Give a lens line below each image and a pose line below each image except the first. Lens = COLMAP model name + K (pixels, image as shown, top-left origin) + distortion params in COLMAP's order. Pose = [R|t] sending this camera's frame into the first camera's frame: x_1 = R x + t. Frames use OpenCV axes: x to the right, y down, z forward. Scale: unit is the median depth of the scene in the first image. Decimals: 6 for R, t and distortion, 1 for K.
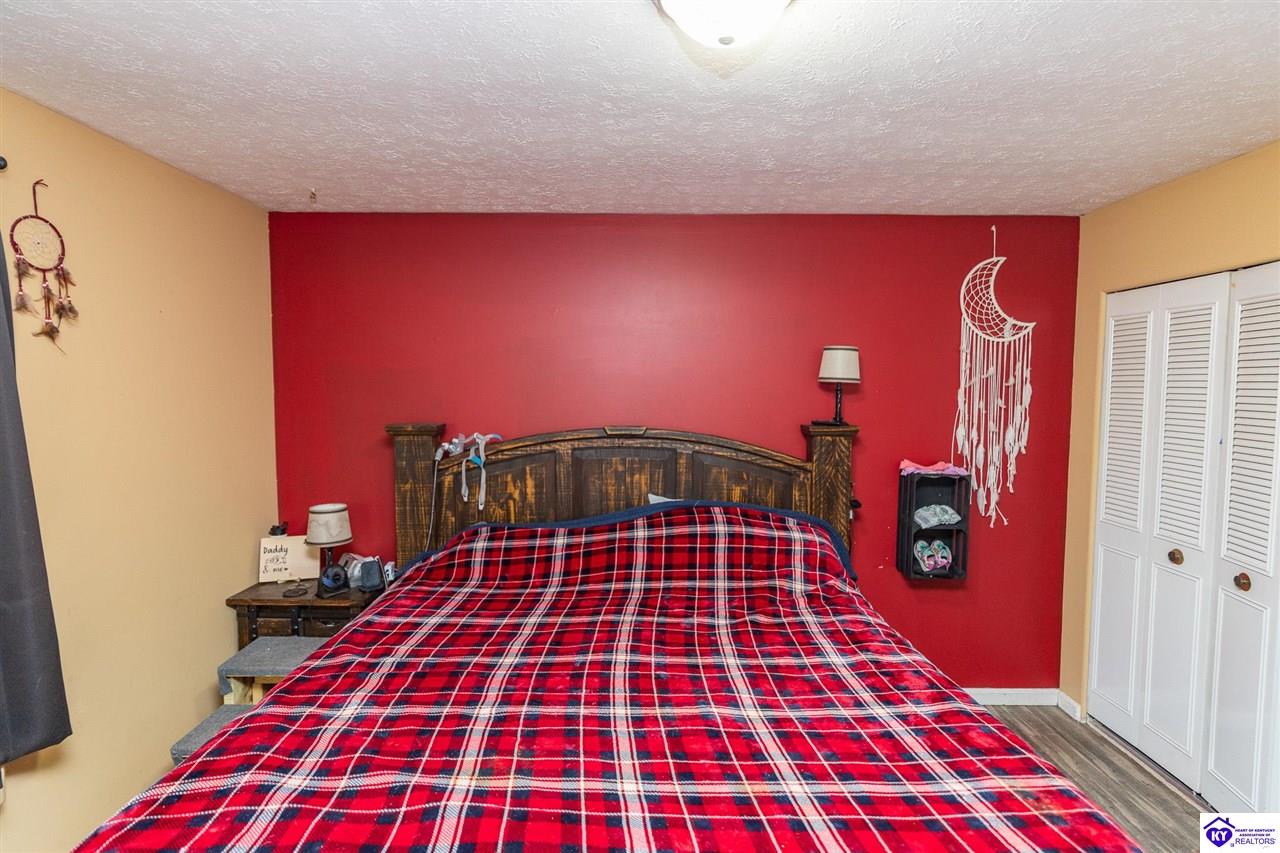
lens RADIAL K [[616.7, 0, 640.0], [0, 616.7, 426.5], [0, 0, 1]] dist [-0.001109, -0.000779]
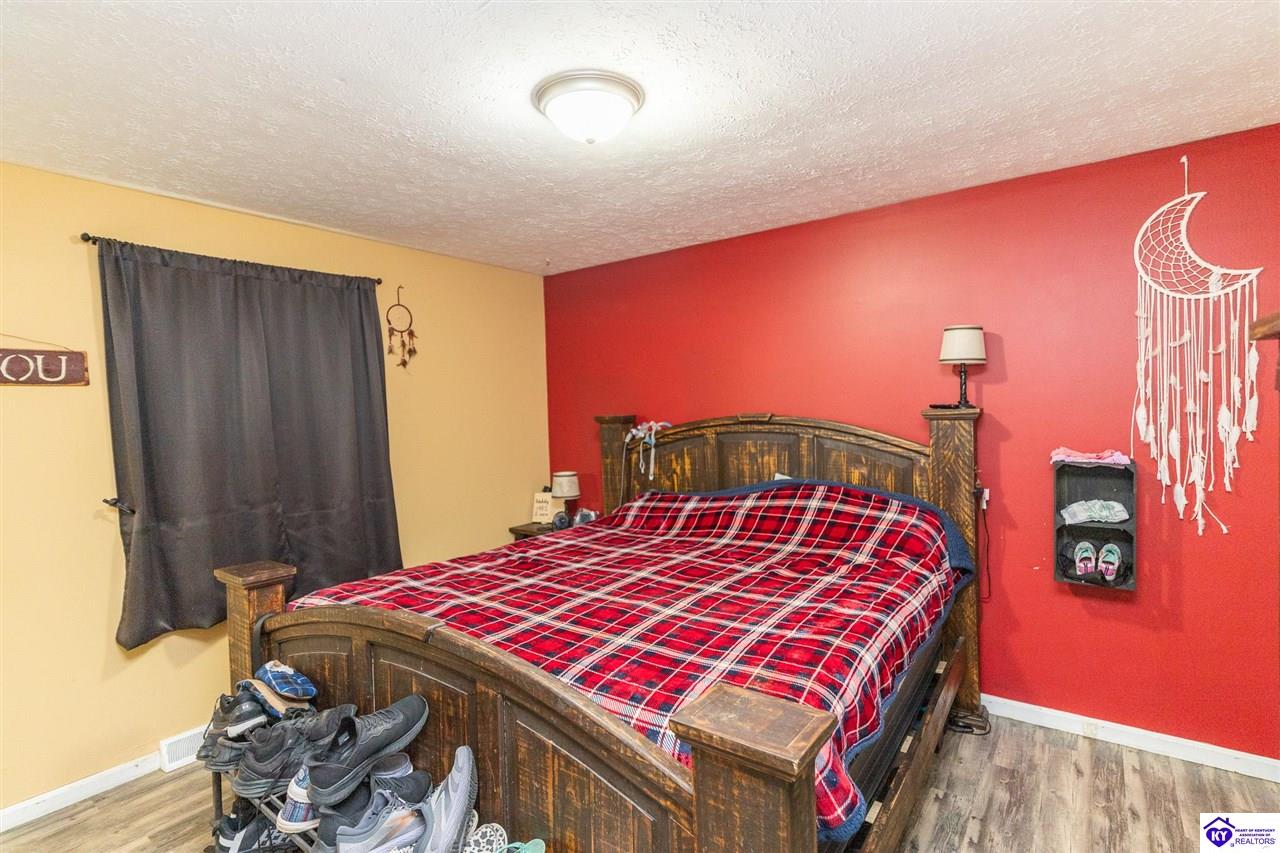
lens RADIAL K [[616.7, 0, 640.0], [0, 616.7, 426.5], [0, 0, 1]] dist [-0.001109, -0.000779]
pose [[0.803059, -0.007937, -0.595846, 0.492879], [-0.006988, 0.999717, -0.022736, 0.051365], [0.595858, 0.022422, 0.802777, -0.061523]]
